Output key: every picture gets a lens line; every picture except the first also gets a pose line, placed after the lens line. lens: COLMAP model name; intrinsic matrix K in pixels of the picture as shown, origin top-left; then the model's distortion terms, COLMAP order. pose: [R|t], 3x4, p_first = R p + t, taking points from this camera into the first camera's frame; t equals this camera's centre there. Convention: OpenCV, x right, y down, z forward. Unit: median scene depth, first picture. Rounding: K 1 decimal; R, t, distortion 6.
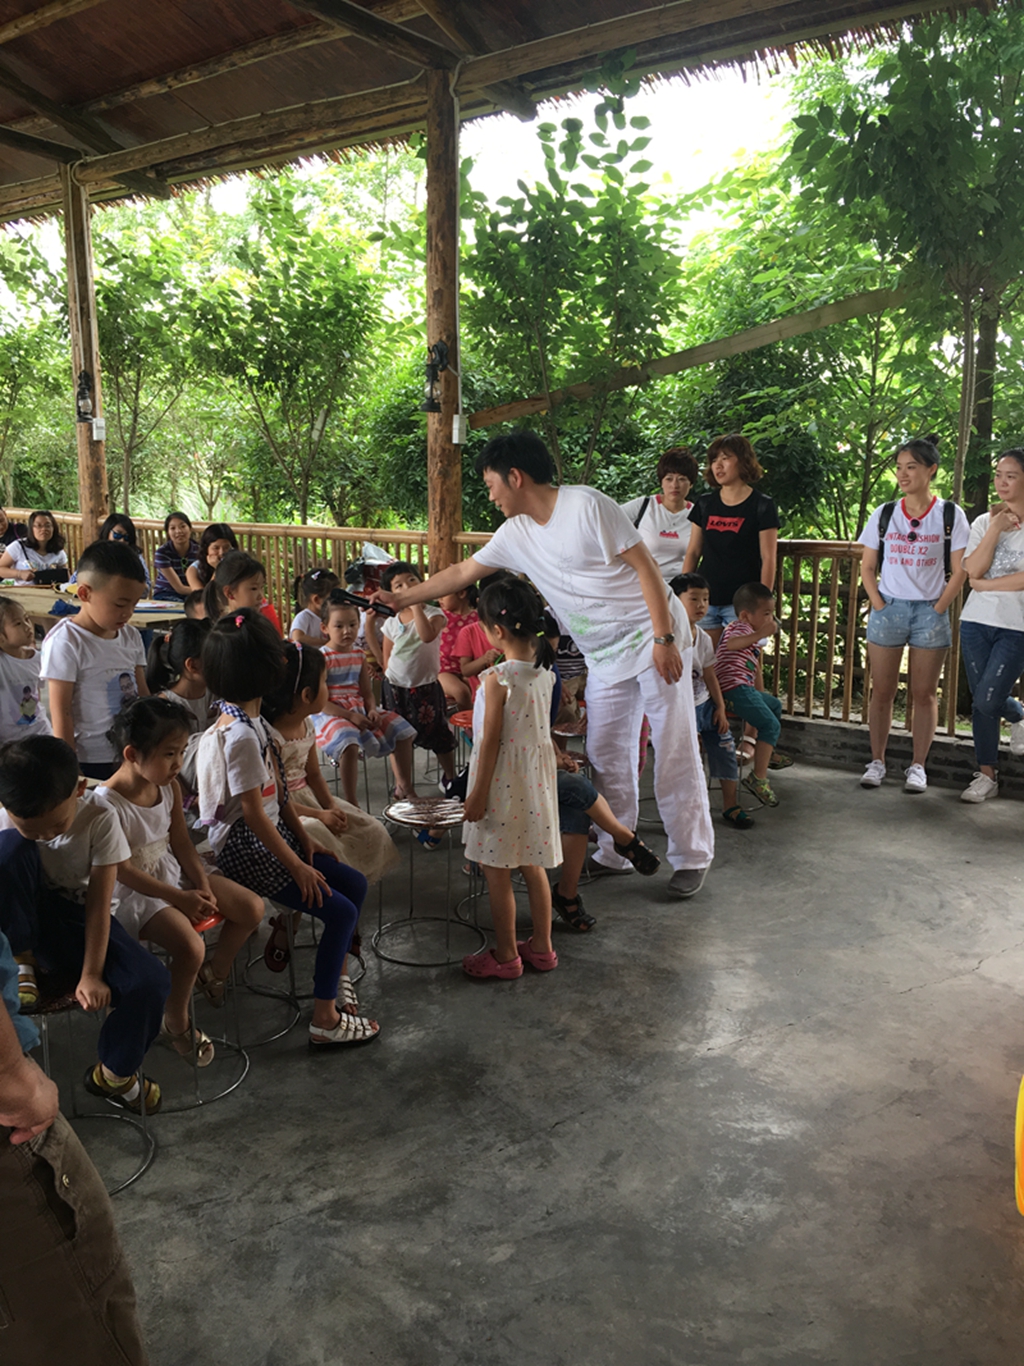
lens RADIAL K [[1184.2, 0, 516.1], [0, 1184.2, 682.3], [0, 0, 1]] dist [0.084018, -0.121872]
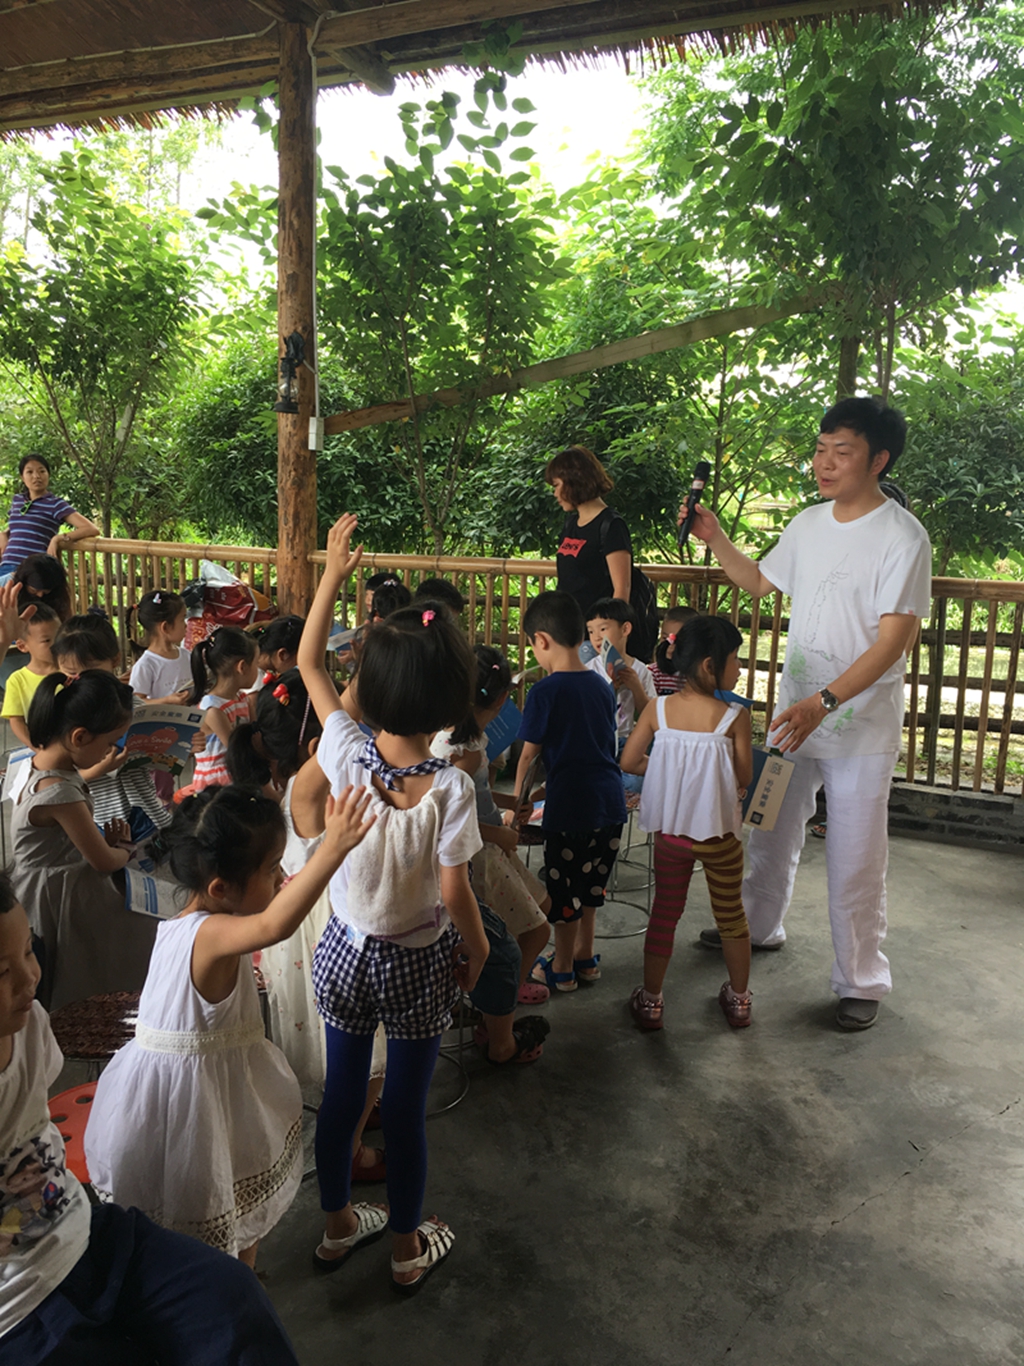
lens RADIAL K [[1184.2, 0, 516.6], [0, 1184.2, 676.6], [0, 0, 1]] dist [0.084018, -0.121872]
pose [[0.978161, -0.006102, 0.207760, -0.082602], [0.009796, 0.999812, -0.016757, -0.016410], [-0.207619, 0.018426, 0.978036, 0.107359]]
